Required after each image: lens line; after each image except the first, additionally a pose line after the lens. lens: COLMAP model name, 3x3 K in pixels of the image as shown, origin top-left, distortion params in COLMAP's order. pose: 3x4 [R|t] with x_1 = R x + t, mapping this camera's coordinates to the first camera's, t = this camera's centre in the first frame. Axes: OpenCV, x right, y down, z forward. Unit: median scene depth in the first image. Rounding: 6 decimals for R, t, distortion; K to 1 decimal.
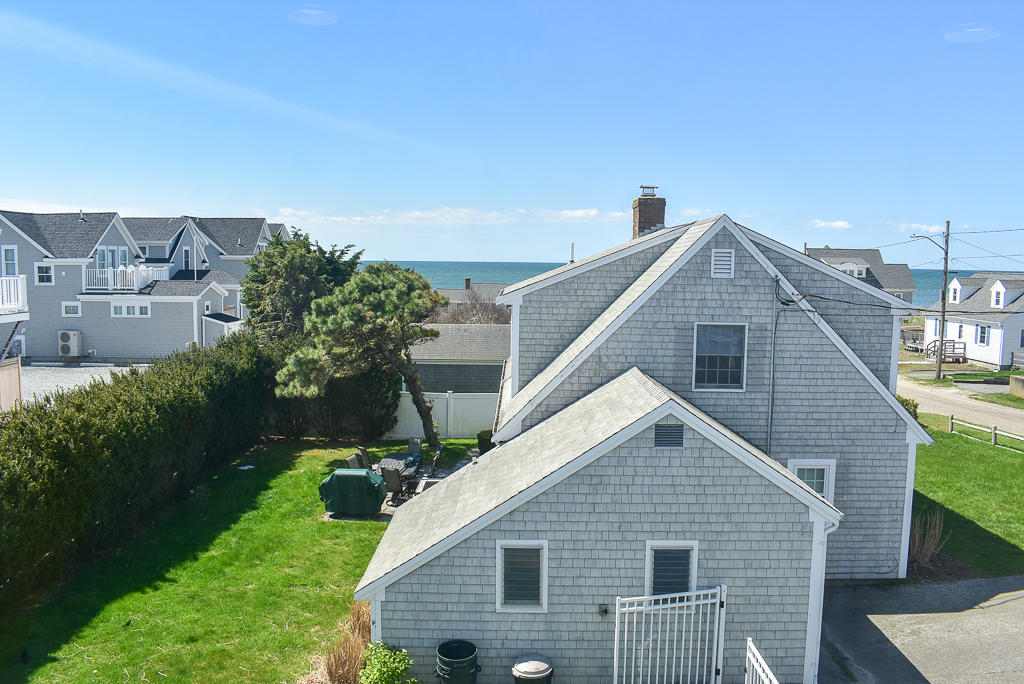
lens RADIAL K [[803.3, 0, 507.8], [0, 803.3, 337.2], [0, 0, 1]] dist [-0.094670, 0.017043]
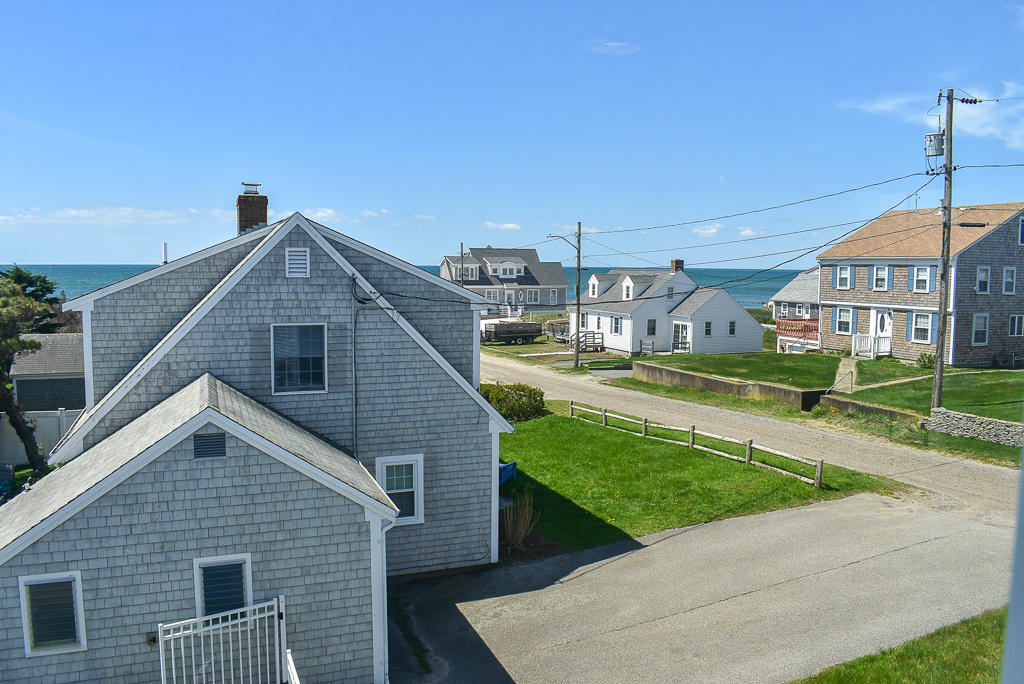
lens RADIAL K [[803.3, 0, 507.1], [0, 803.3, 338.5], [0, 0, 1]] dist [-0.094670, 0.017043]
pose [[0.926599, -0.038262, 0.374100, 0.136234], [0.038142, 0.999242, 0.007726, 0.002350], [-0.374112, 0.007110, 0.927356, 0.001610]]
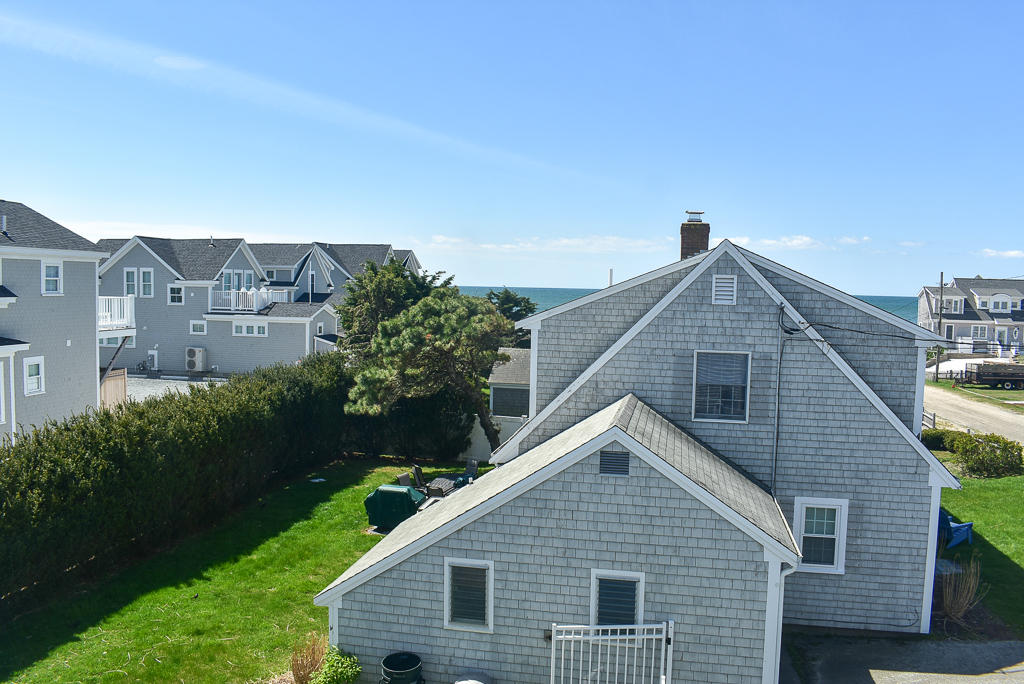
lens RADIAL K [[803.3, 0, 511.4], [0, 803.3, 339.0], [0, 0, 1]] dist [-0.094670, 0.017043]
pose [[0.983194, 0.020376, -0.181423, 0.188826], [-0.026150, 0.999223, -0.029491, 0.002475], [0.180681, 0.033740, 0.982963, 0.003871]]
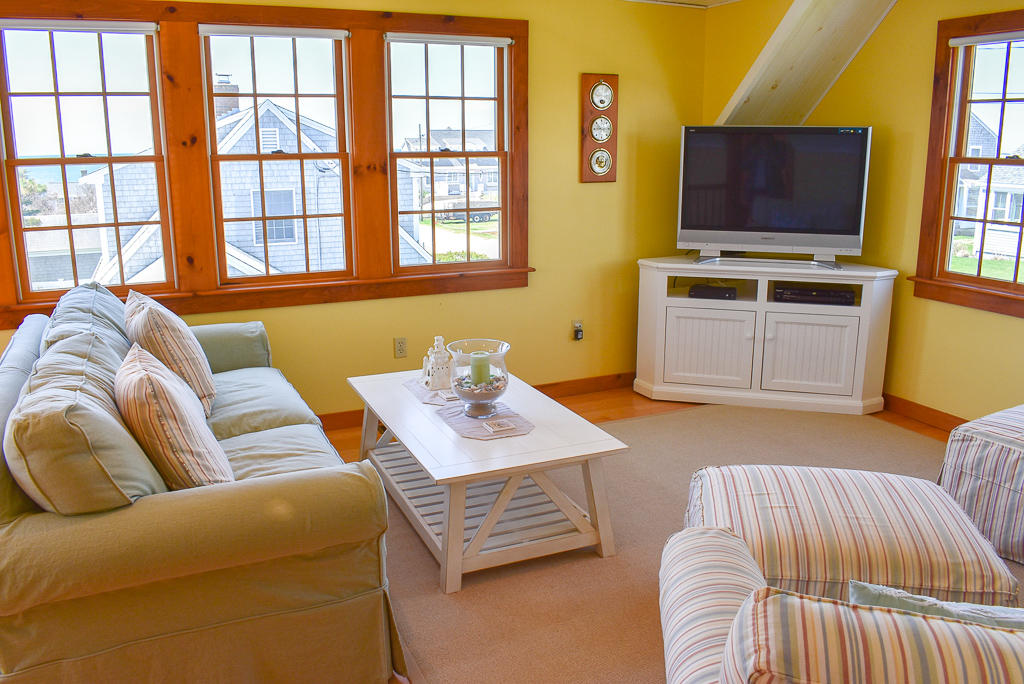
lens RADIAL K [[803.3, 0, 506.7], [0, 803.3, 339.2], [0, 0, 1]] dist [-0.094670, 0.017043]
pose [[0.910439, -0.108896, 0.399051, 0.080534], [0.051011, 0.986919, 0.152936, 0.041396], [-0.410485, -0.118883, 0.904084, -0.284473]]
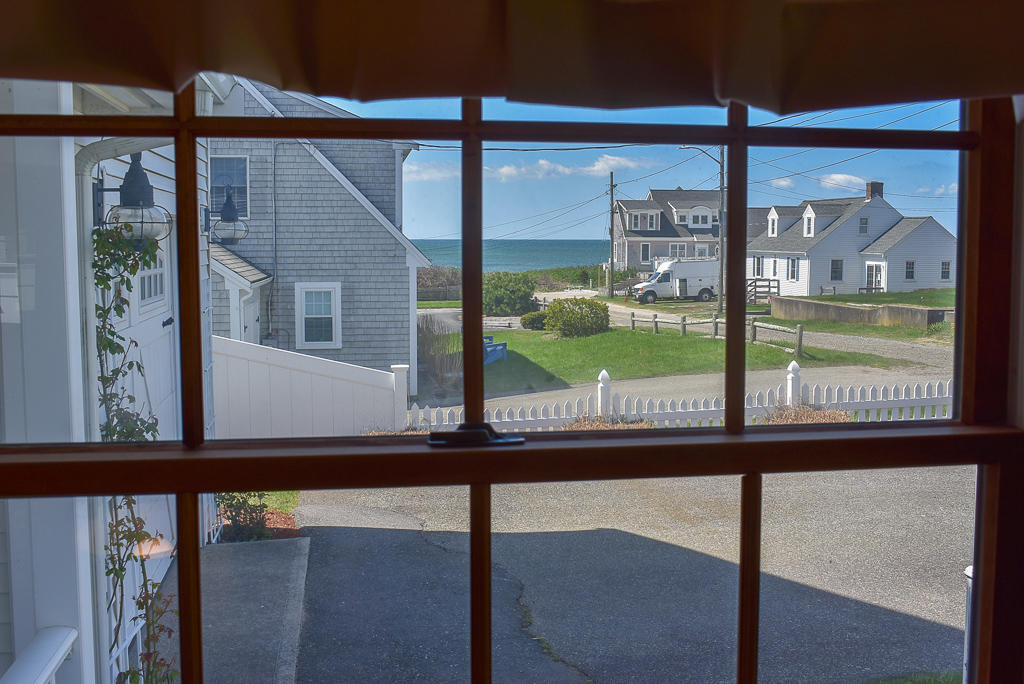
lens RADIAL K [[1108.2, 0, 514.7], [0, 1108.2, 341.2], [0, 0, 1]] dist [-0.061700, 0.000000]
pose [[0.988359, -0.024285, 0.150187, 0.423352], [0.024841, 0.999690, -0.001822, 0.245120], [-0.150096, 0.005532, 0.988656, -0.538217]]
